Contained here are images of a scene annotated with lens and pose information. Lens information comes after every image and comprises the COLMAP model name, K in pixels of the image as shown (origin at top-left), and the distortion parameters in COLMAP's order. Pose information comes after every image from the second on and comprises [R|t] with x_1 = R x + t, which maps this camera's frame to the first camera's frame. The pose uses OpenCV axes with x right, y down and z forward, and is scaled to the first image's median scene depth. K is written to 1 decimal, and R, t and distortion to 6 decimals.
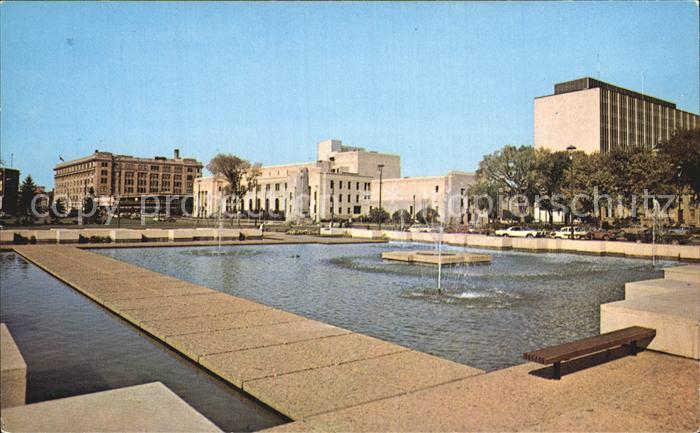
lens RADIAL K [[544.7, 0, 349.7], [0, 544.7, 214.7], [0, 0, 1]] dist [0.003092, 0.000460]
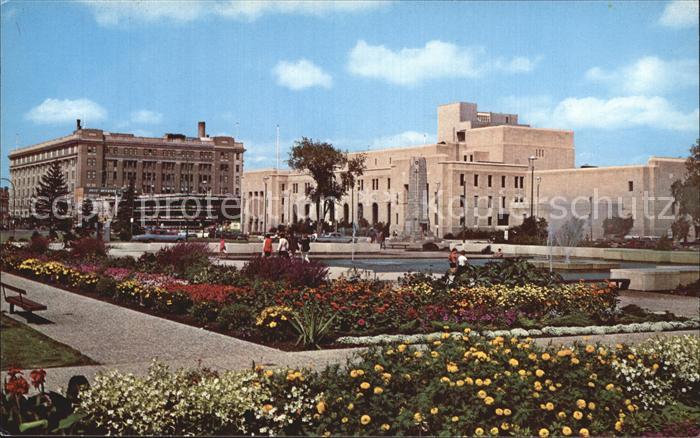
lens RADIAL K [[992.2, 0, 348.8], [0, 992.2, 220.5], [0, 0, 1]] dist [-0.047948, 0.000000]
pose [[0.989652, -0.005469, -0.143384, 0.002039], [0.004254, 0.999952, -0.008783, 0.001022], [0.143425, 0.008082, 0.989628, -0.146069]]
